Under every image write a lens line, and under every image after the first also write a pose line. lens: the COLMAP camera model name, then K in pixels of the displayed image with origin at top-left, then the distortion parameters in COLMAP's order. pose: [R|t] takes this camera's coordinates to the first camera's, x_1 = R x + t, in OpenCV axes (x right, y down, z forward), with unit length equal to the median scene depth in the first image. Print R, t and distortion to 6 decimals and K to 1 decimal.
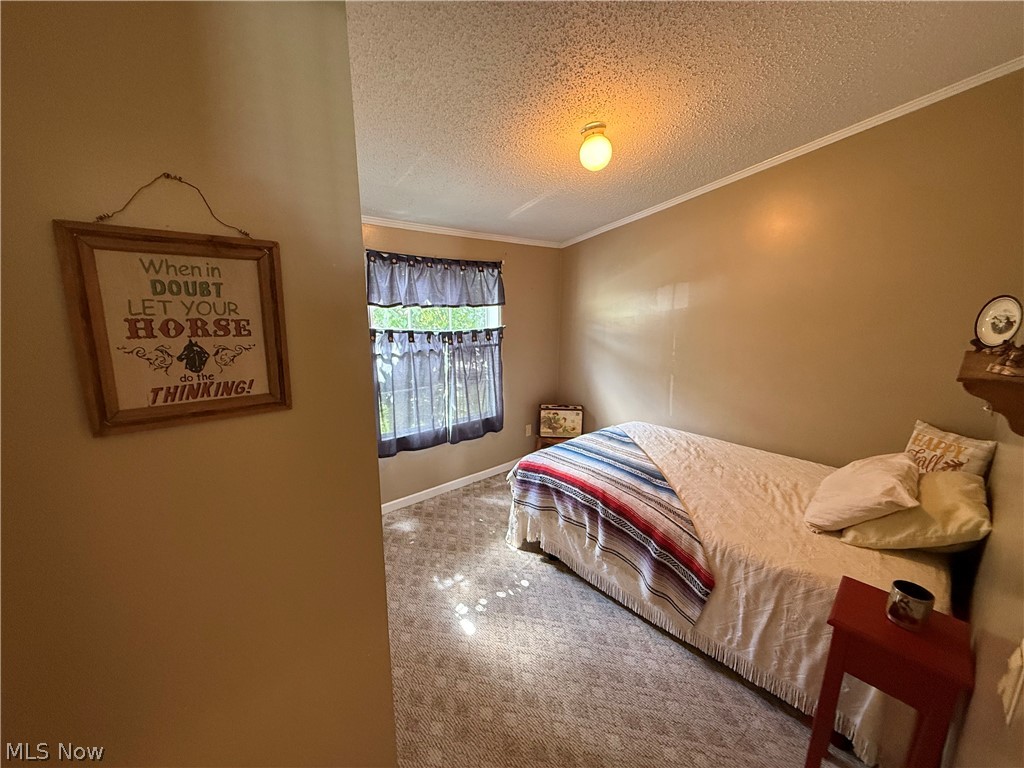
lens RADIAL K [[407.9, 0, 508.8], [0, 407.9, 382.9], [0, 0, 1]] dist [-0.000151, 0.000048]
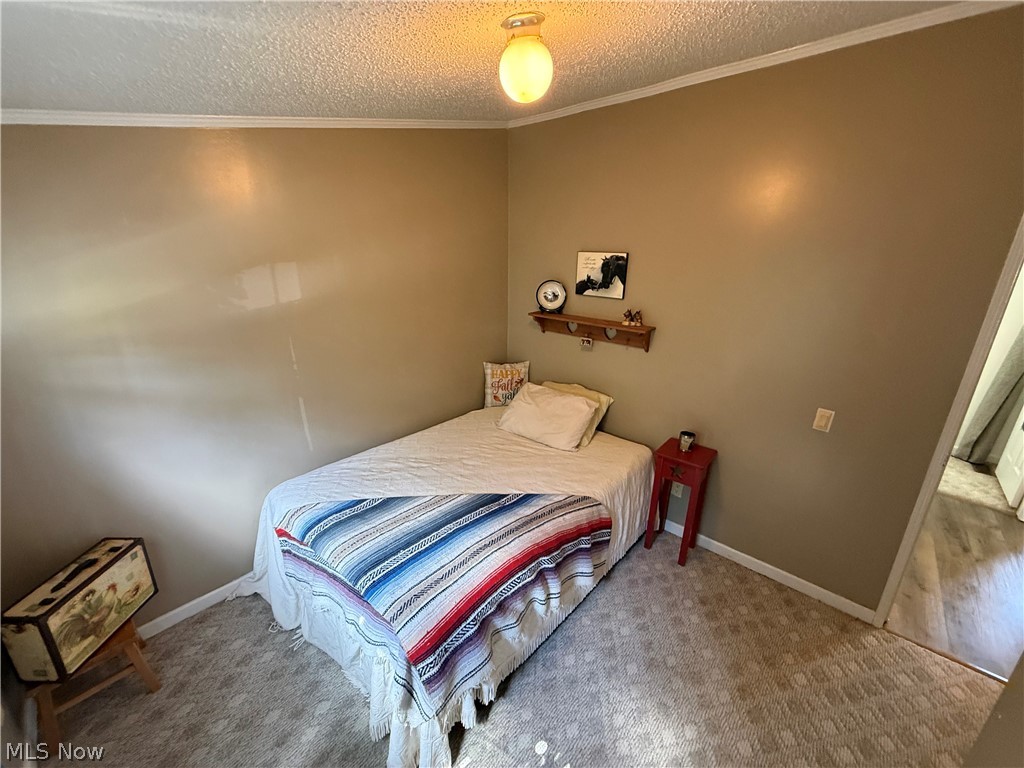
lens RADIAL K [[407.9, 0, 508.8], [0, 407.9, 382.9], [0, 0, 1]] dist [-0.000151, 0.000048]
pose [[-0.110364, -0.304863, 0.945980, -0.401775], [0.176983, 0.930554, 0.320540, -0.282683], [-0.978007, 0.202798, -0.048744, 0.957873]]
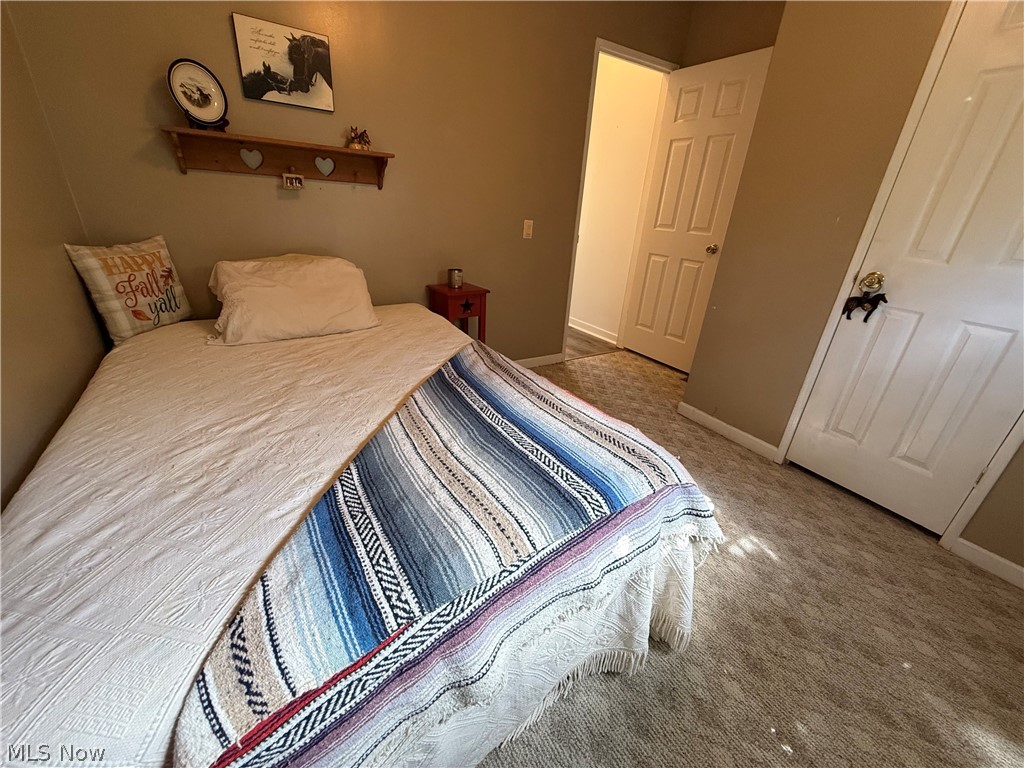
lens RADIAL K [[407.9, 0, 508.8], [0, 407.9, 382.9], [0, 0, 1]] dist [-0.000151, 0.000048]
pose [[-0.984640, -0.117349, 0.129279, 0.185970], [-0.022419, 0.819295, 0.572934, -0.111618], [-0.173151, 0.561236, -0.809341, 1.467180]]
